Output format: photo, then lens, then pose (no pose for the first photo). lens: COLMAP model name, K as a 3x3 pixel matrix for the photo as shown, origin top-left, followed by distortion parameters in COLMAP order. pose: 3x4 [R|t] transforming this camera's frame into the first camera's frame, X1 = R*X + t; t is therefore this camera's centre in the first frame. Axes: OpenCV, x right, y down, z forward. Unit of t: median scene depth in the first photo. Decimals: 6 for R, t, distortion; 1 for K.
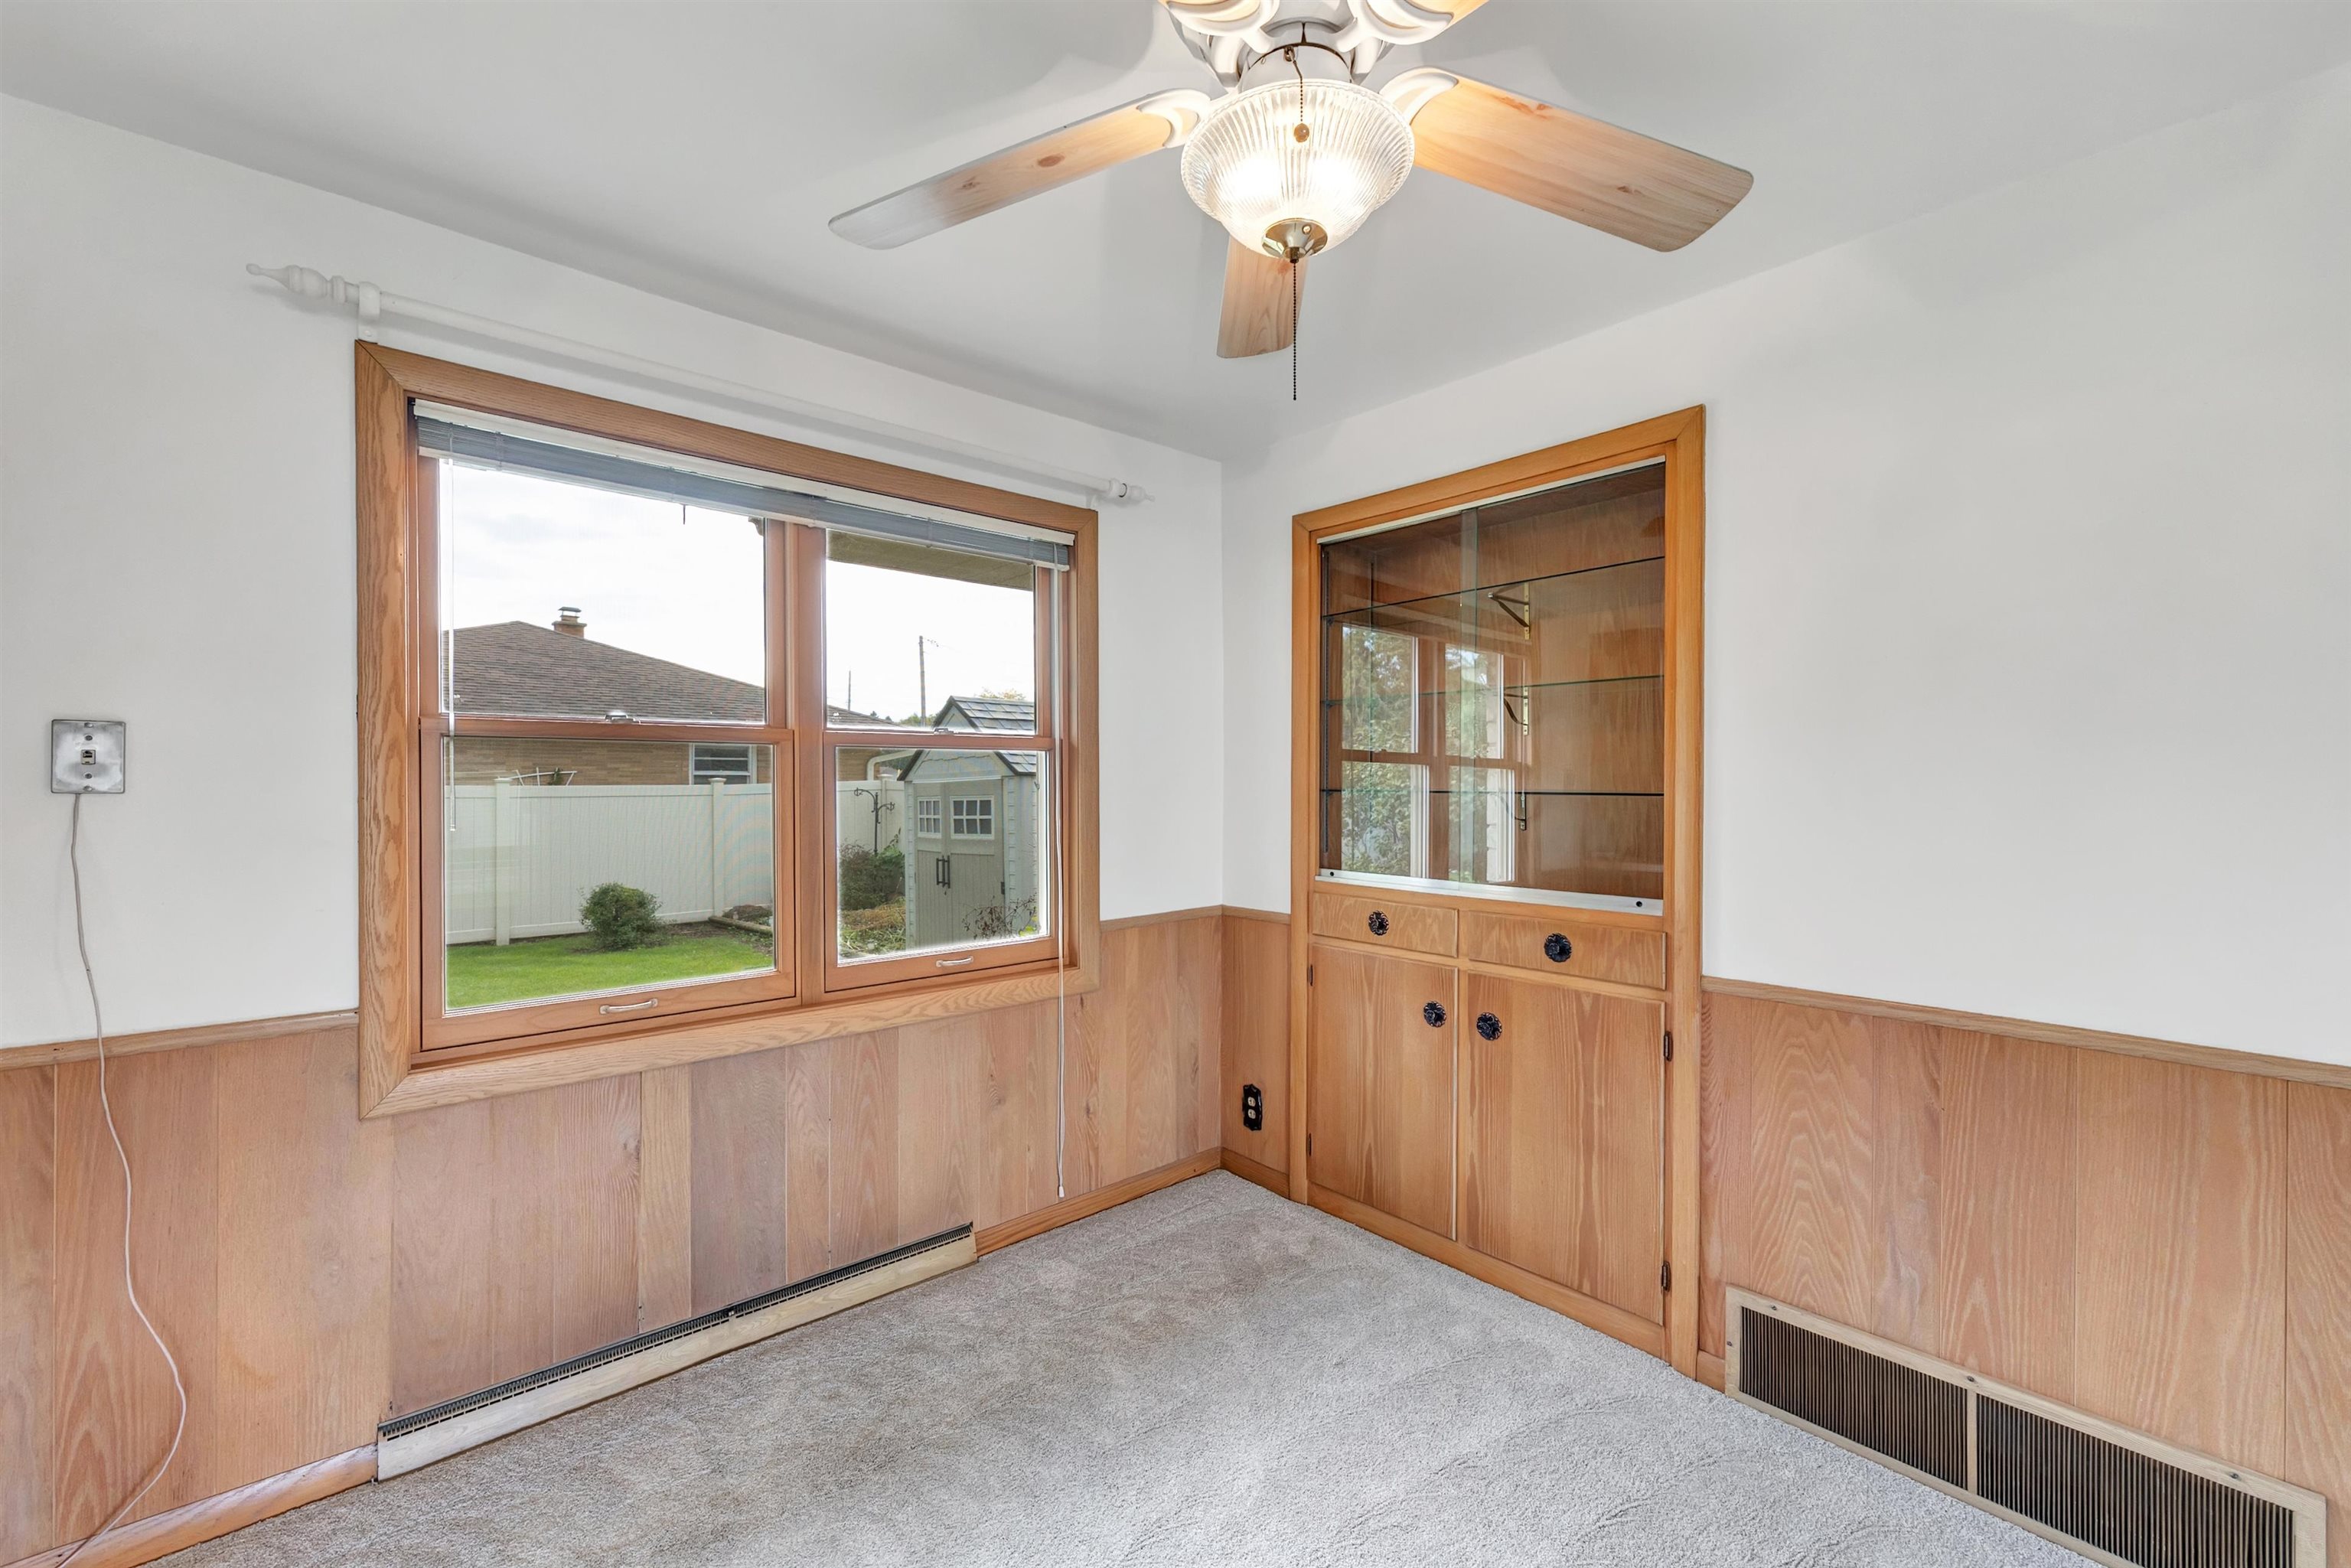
lens RADIAL K [[950.5, 0, 1175.5], [0, 950.5, 784.0], [0, 0, 1]] dist [0.001928, 0.000160]
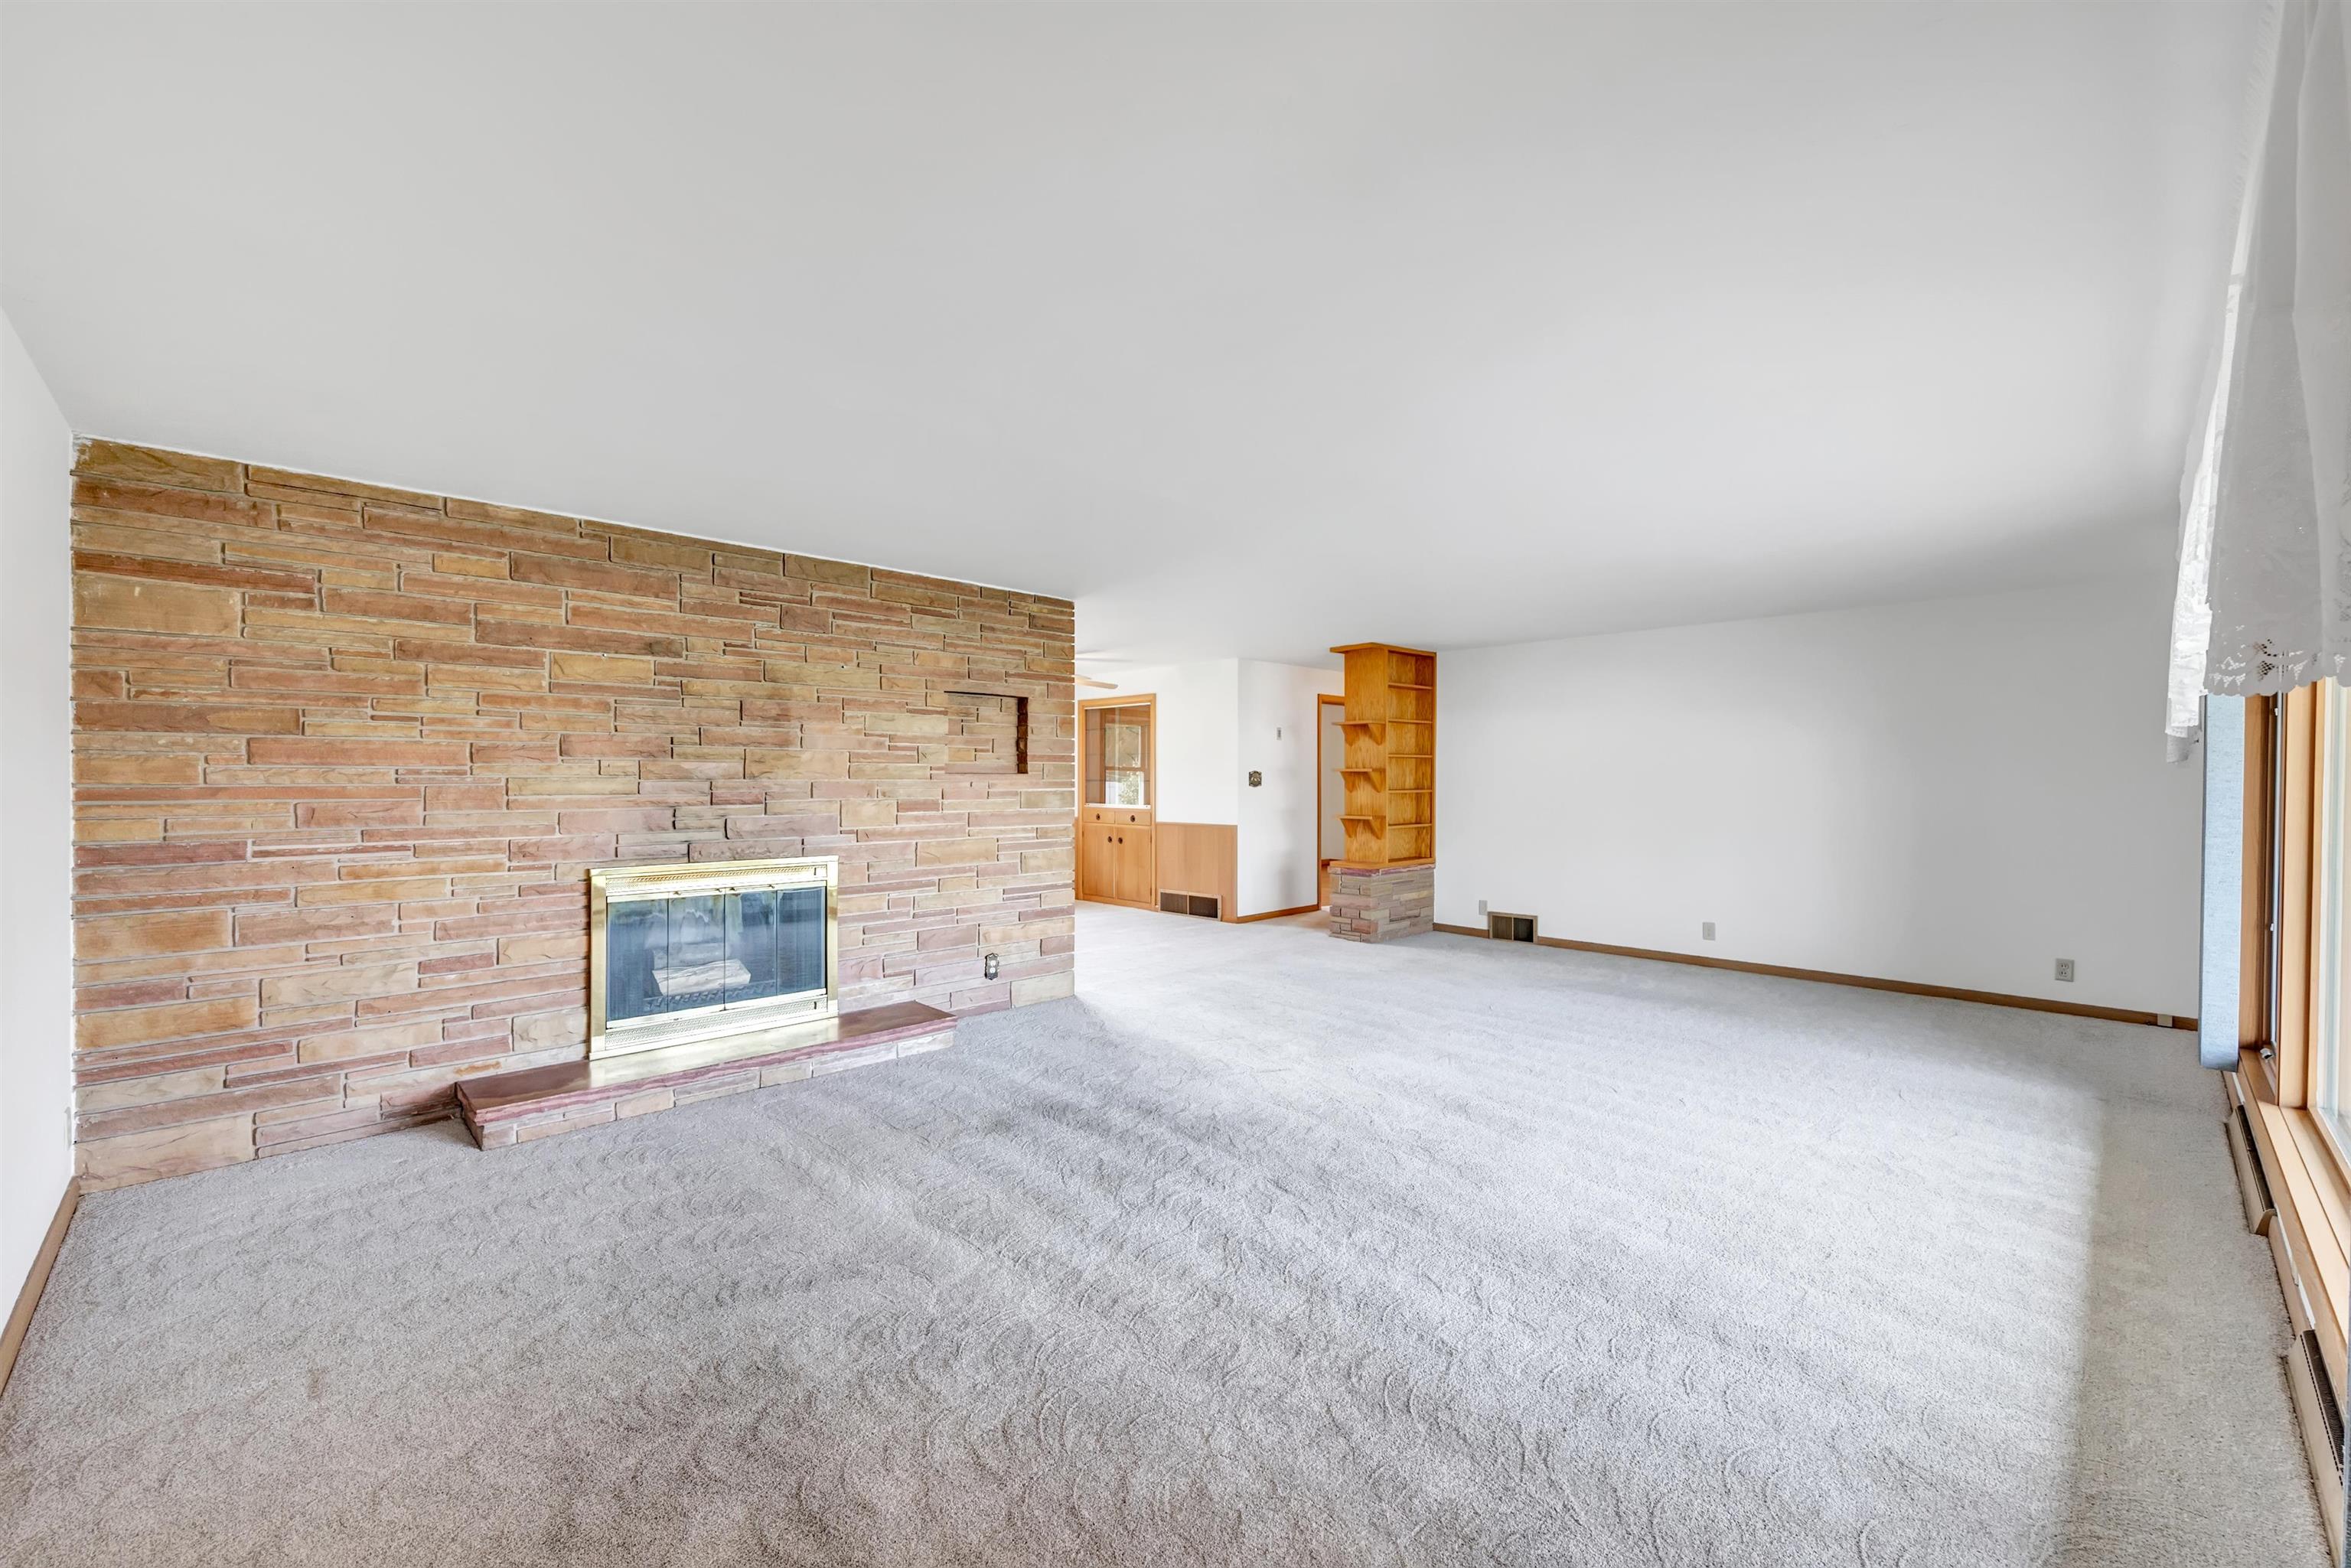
lens RADIAL K [[950.5, 0, 1175.5], [0, 950.5, 784.0], [0, 0, 1]] dist [0.001928, 0.000160]
pose [[0.998268, -0.002691, 0.058764, 0.321958], [0.002469, 0.999990, 0.003853, 0.006028], [-0.058773, -0.003702, 0.998264, -2.884924]]
